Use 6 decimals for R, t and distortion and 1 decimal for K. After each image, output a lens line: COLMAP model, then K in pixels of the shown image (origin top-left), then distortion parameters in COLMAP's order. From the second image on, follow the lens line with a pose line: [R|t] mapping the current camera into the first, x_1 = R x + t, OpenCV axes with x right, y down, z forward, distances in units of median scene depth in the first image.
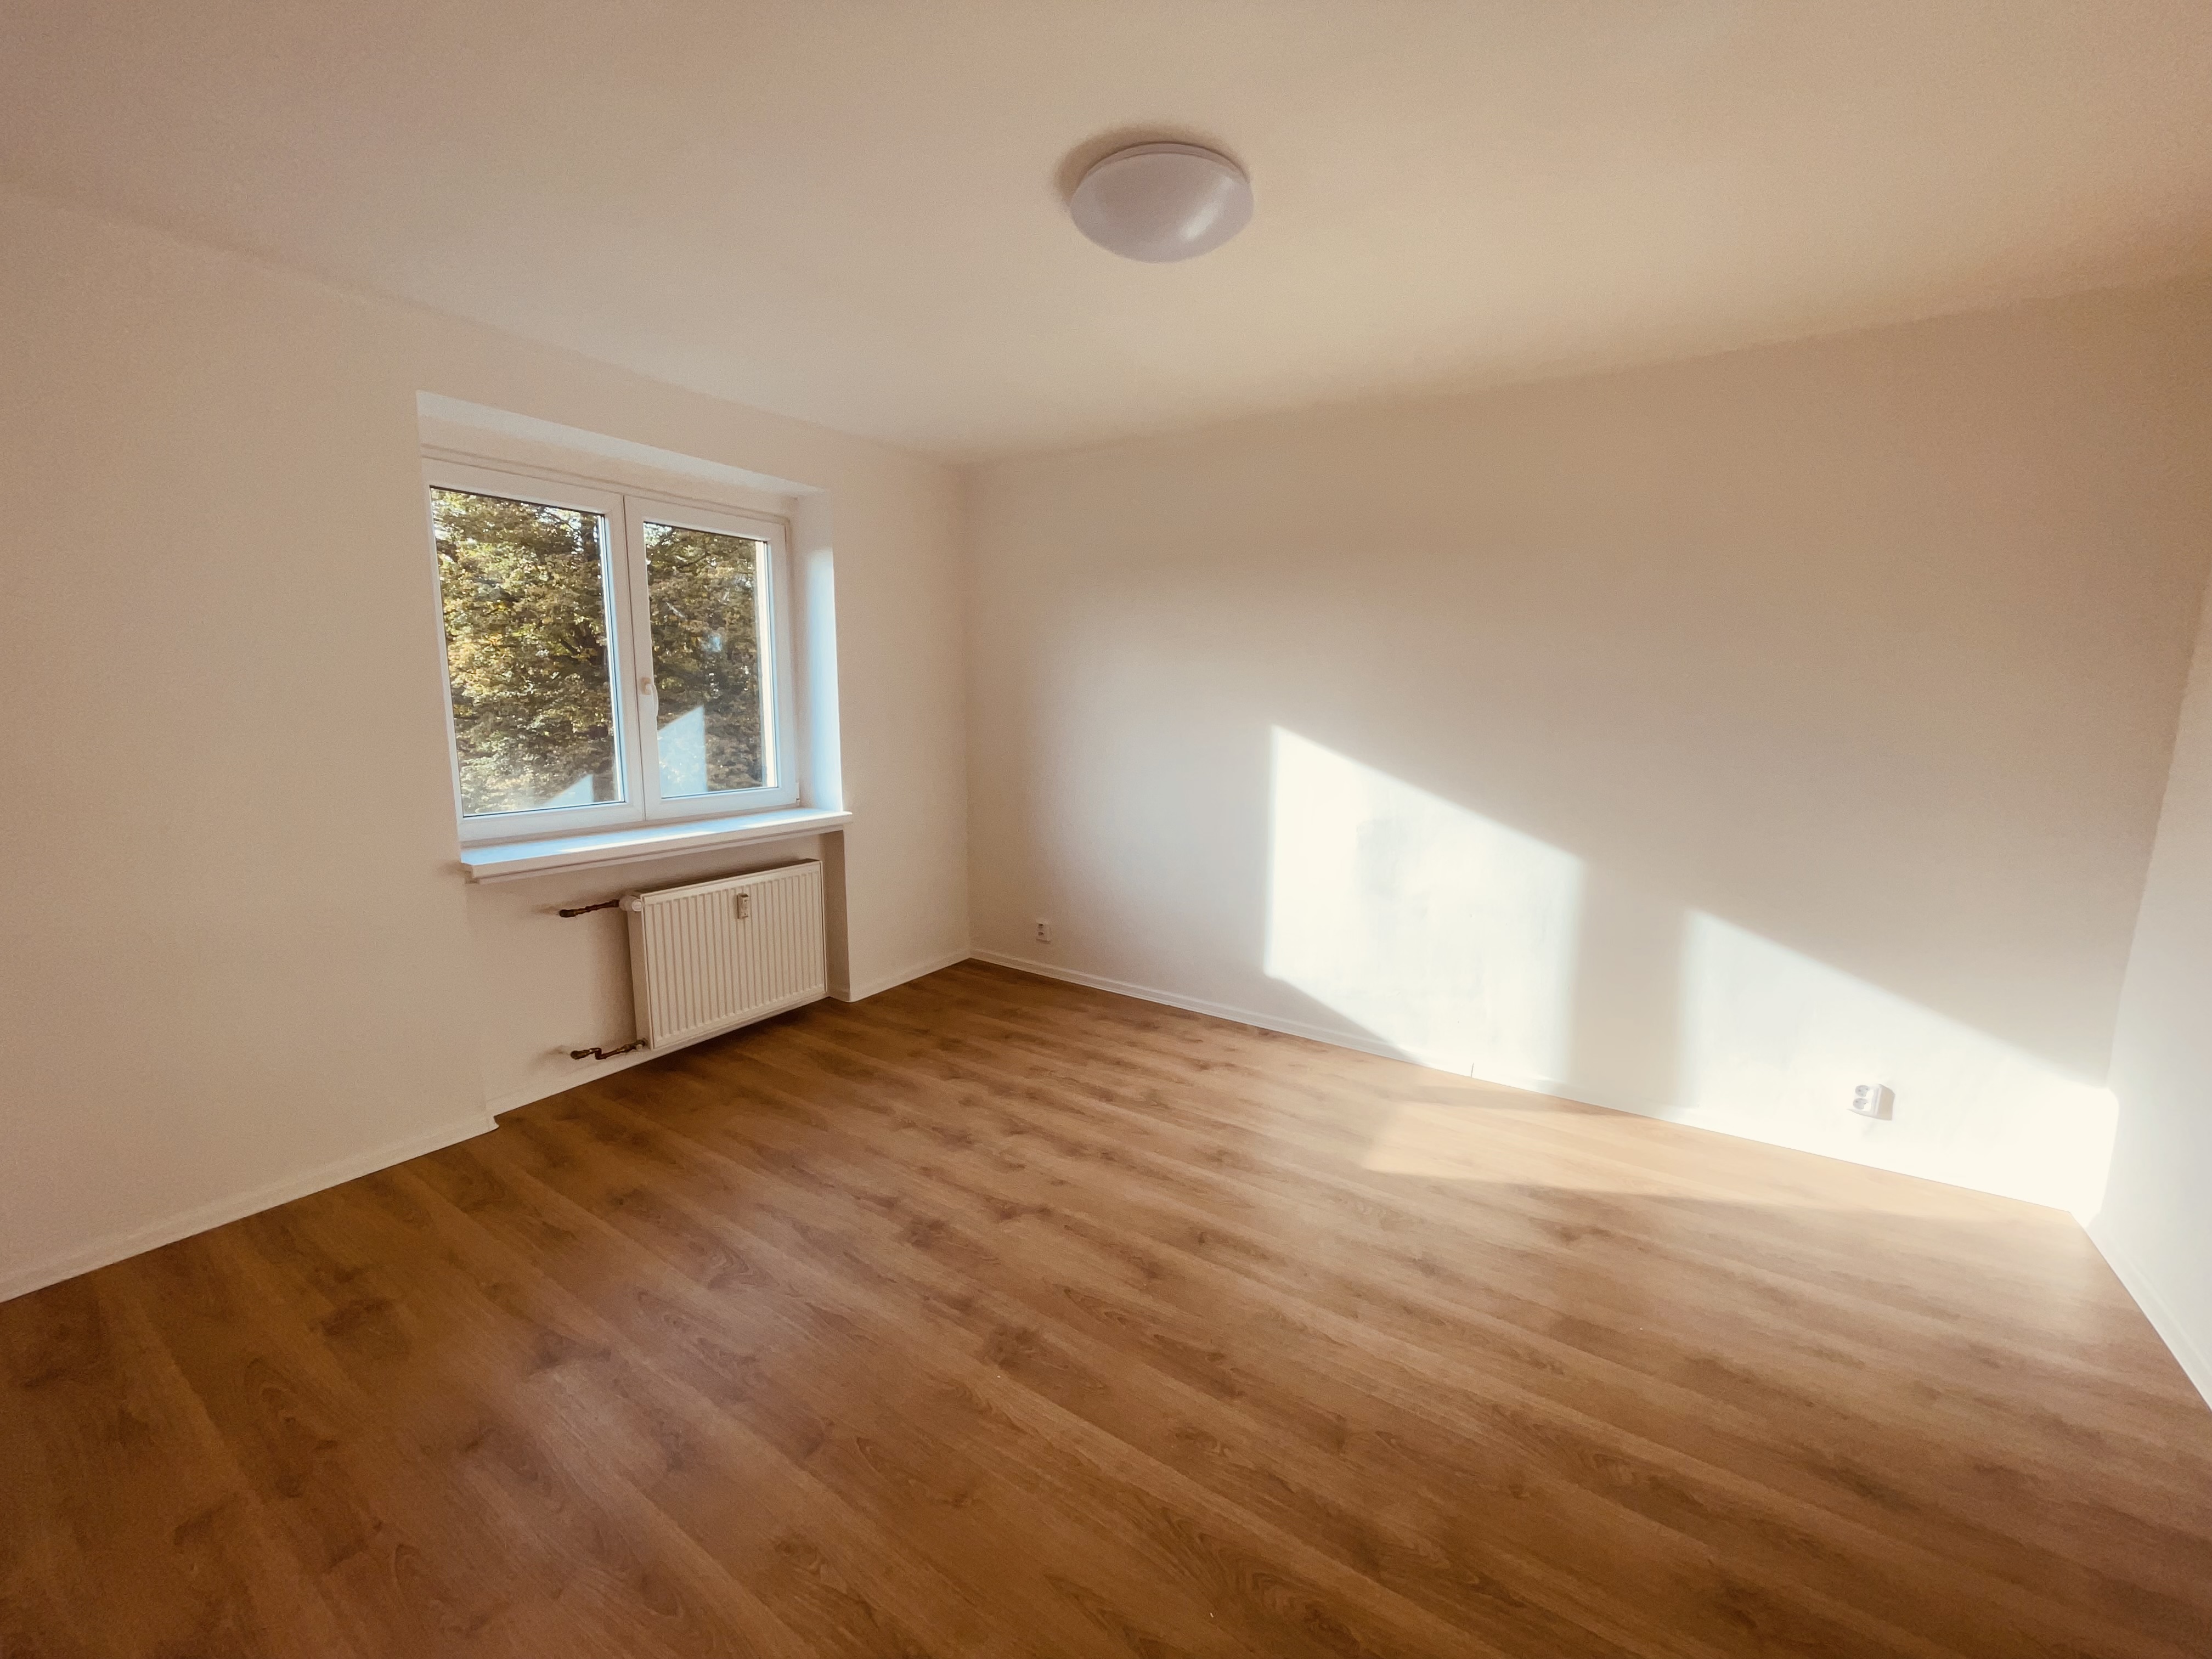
lens RADIAL K [[894.9, 0, 1107.9], [0, 894.9, 829.1], [0, 0, 1]] dist [-0.002146, -0.000300]
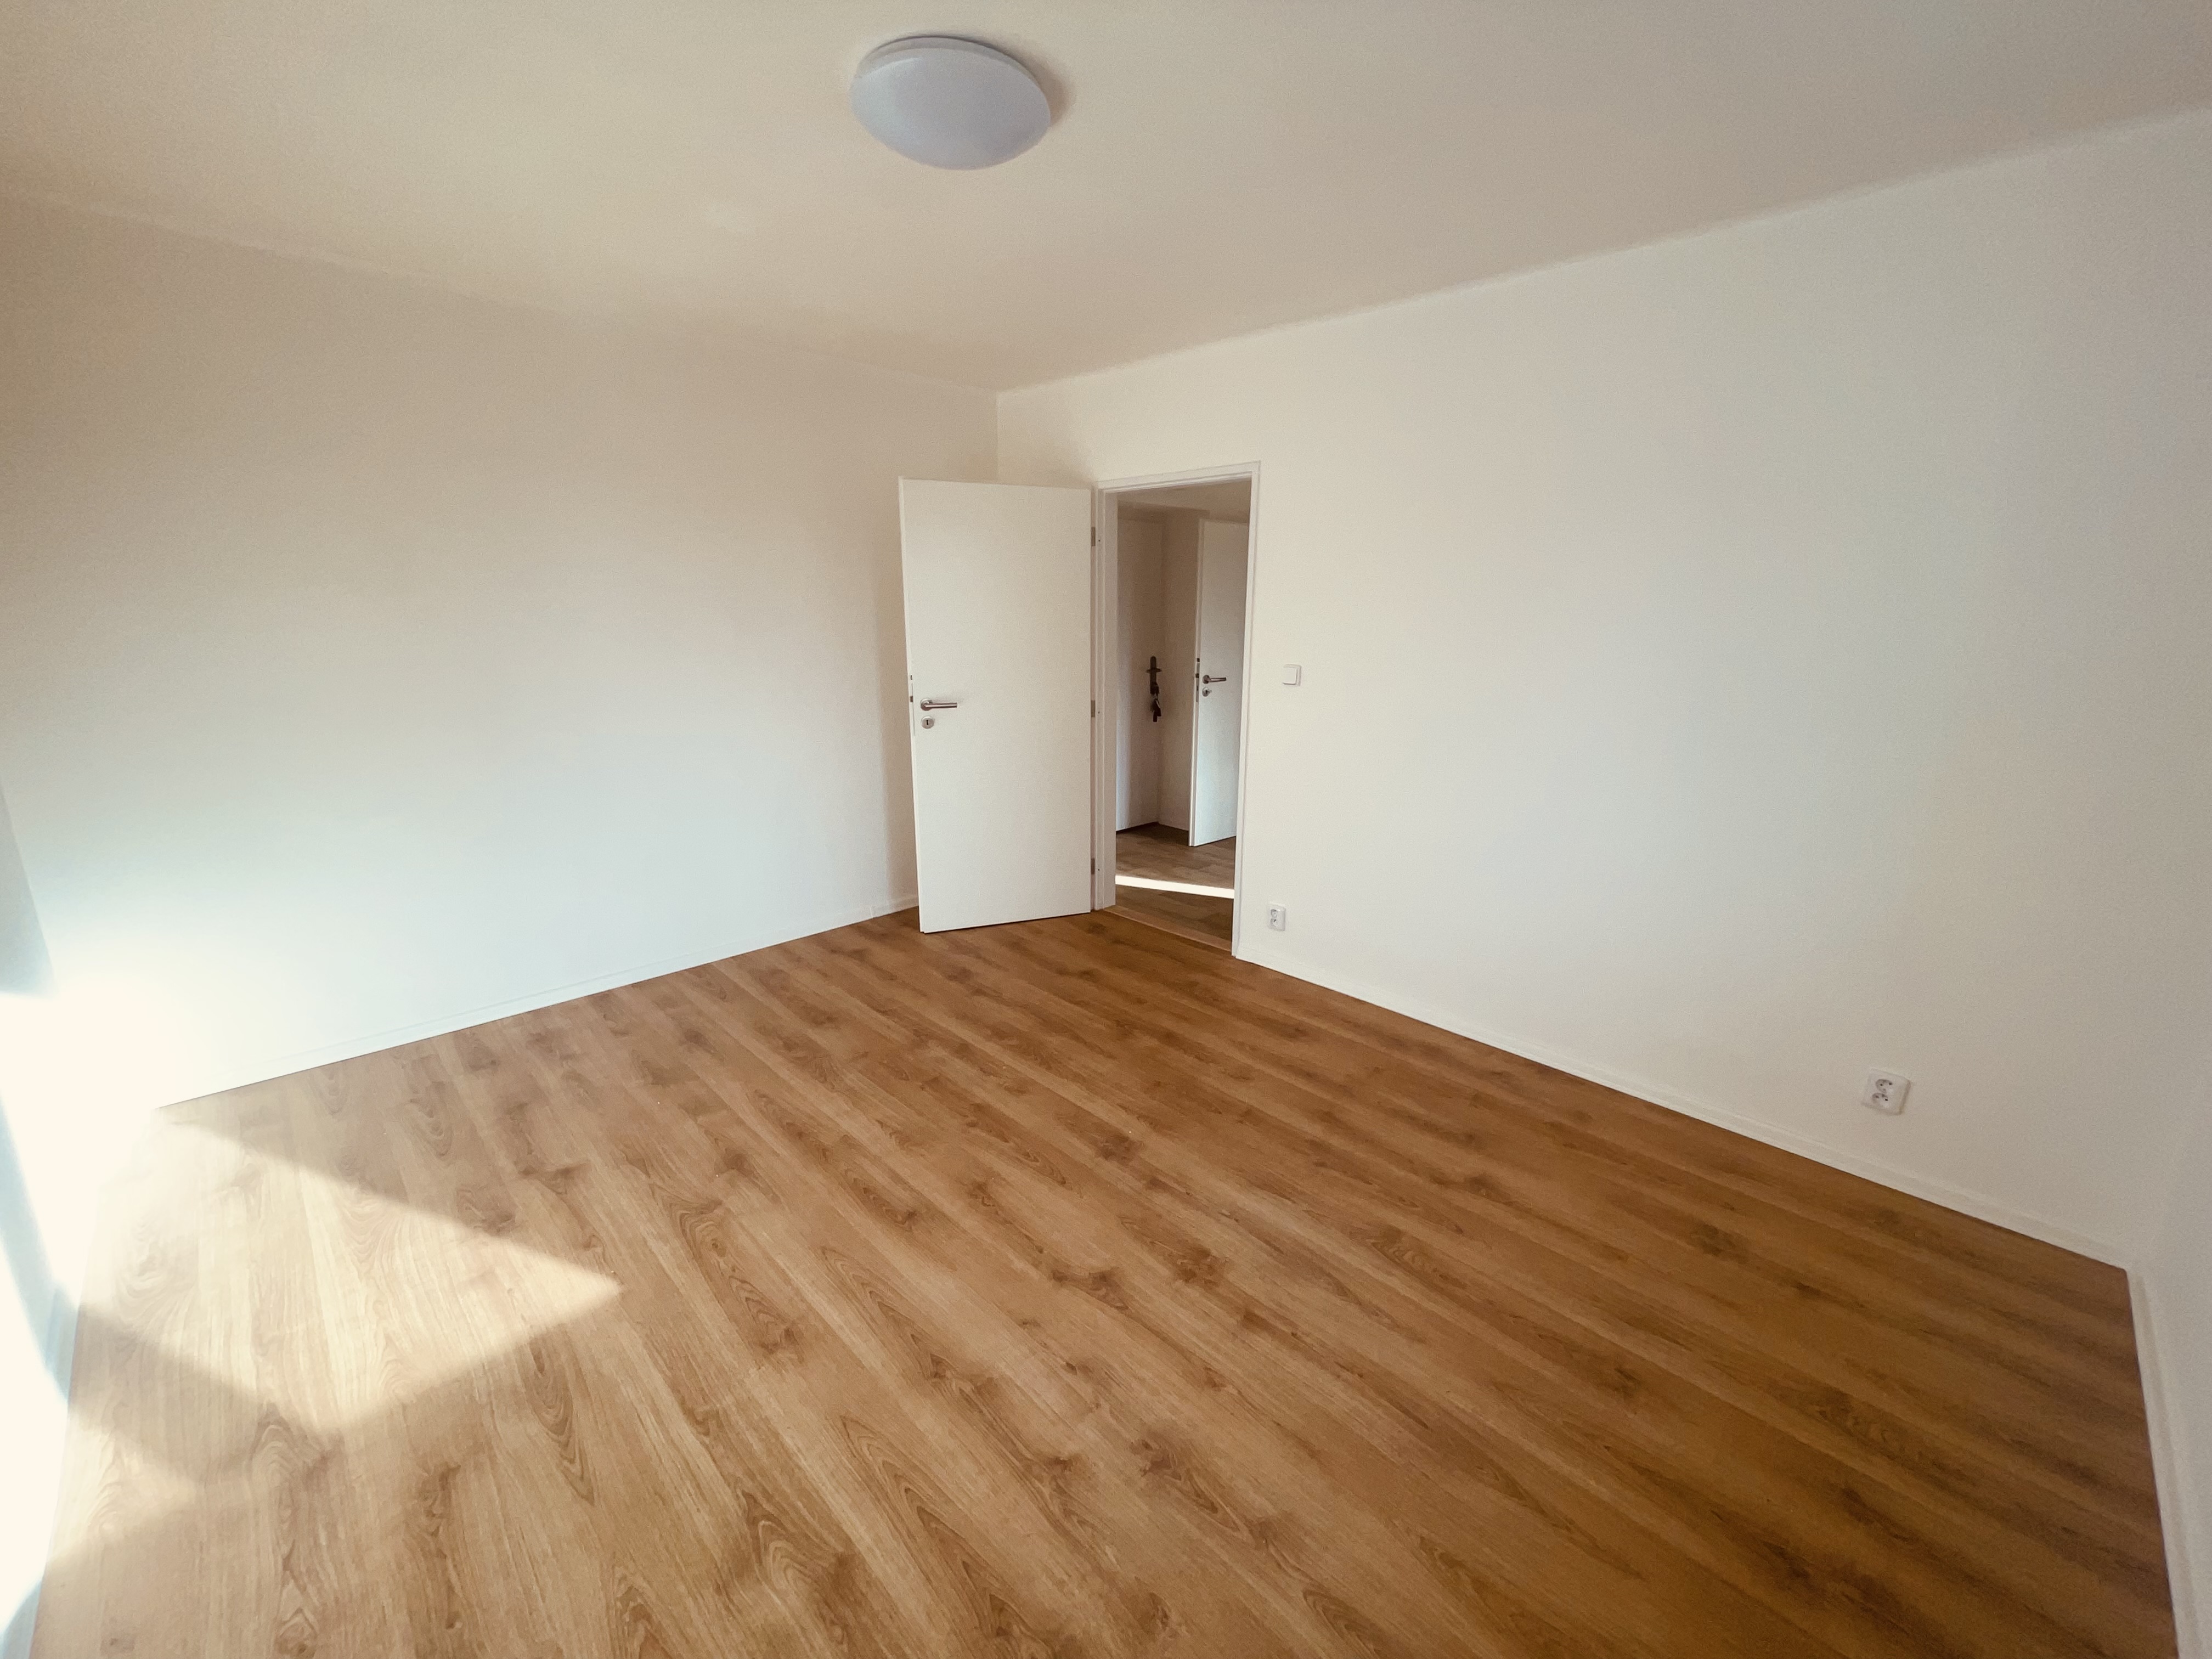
lens RADIAL K [[894.9, 0, 1107.6], [0, 894.9, 825.1], [0, 0, 1]] dist [-0.002146, -0.000300]
pose [[-0.978470, -0.066377, 0.195422, -0.259555], [0.014779, 0.921907, 0.387129, -0.291357], [-0.205857, 0.381682, -0.901078, 1.646361]]
